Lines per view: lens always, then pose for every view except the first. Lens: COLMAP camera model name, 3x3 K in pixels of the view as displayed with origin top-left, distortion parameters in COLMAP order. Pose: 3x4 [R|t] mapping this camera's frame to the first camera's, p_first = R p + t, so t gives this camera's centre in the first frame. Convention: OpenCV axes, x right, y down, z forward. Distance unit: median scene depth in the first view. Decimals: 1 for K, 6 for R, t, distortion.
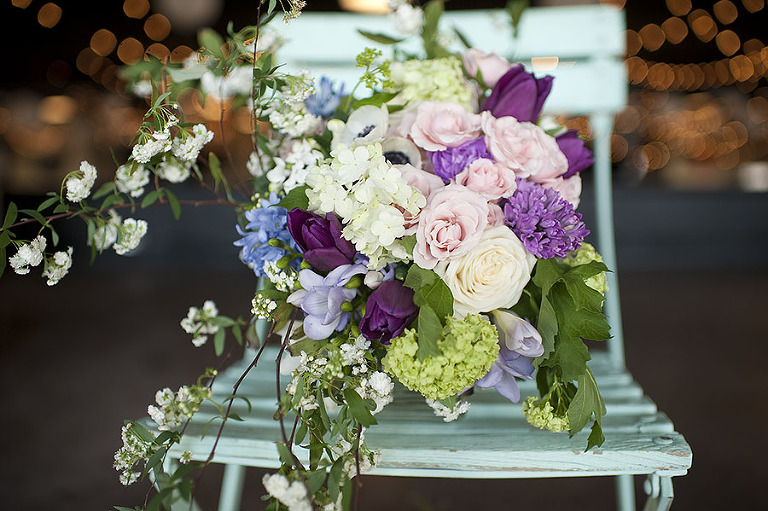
lens RADIAL K [[857.3, 0, 364.2], [0, 857.3, 269.3], [0, 0, 1]] dist [-0.074407, 0.000000]
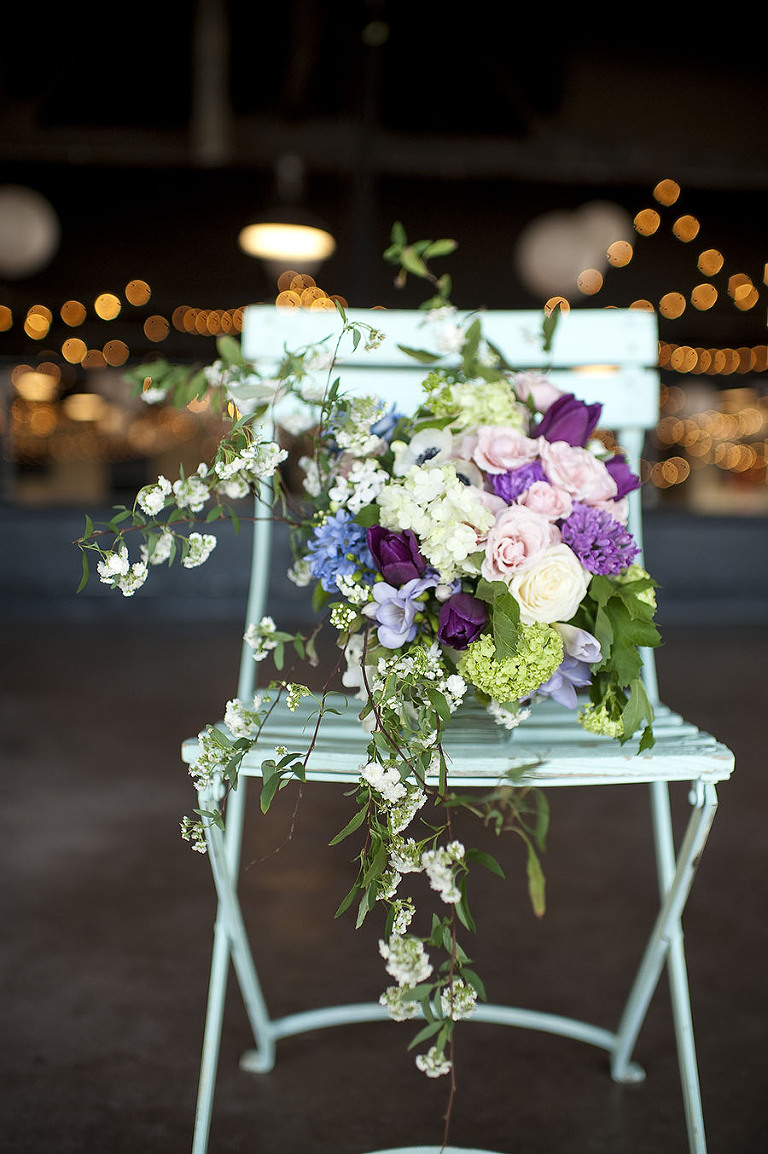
lens RADIAL K [[1288.2, 0, 386.3], [0, 1288.2, 576.8], [0, 0, 1]] dist [-0.074407, 0.000000]
pose [[0.994085, 0.011471, 0.107995, -0.222674], [-0.006676, 0.998980, -0.044652, 0.061329], [-0.108397, 0.043667, 0.993148, -0.561008]]
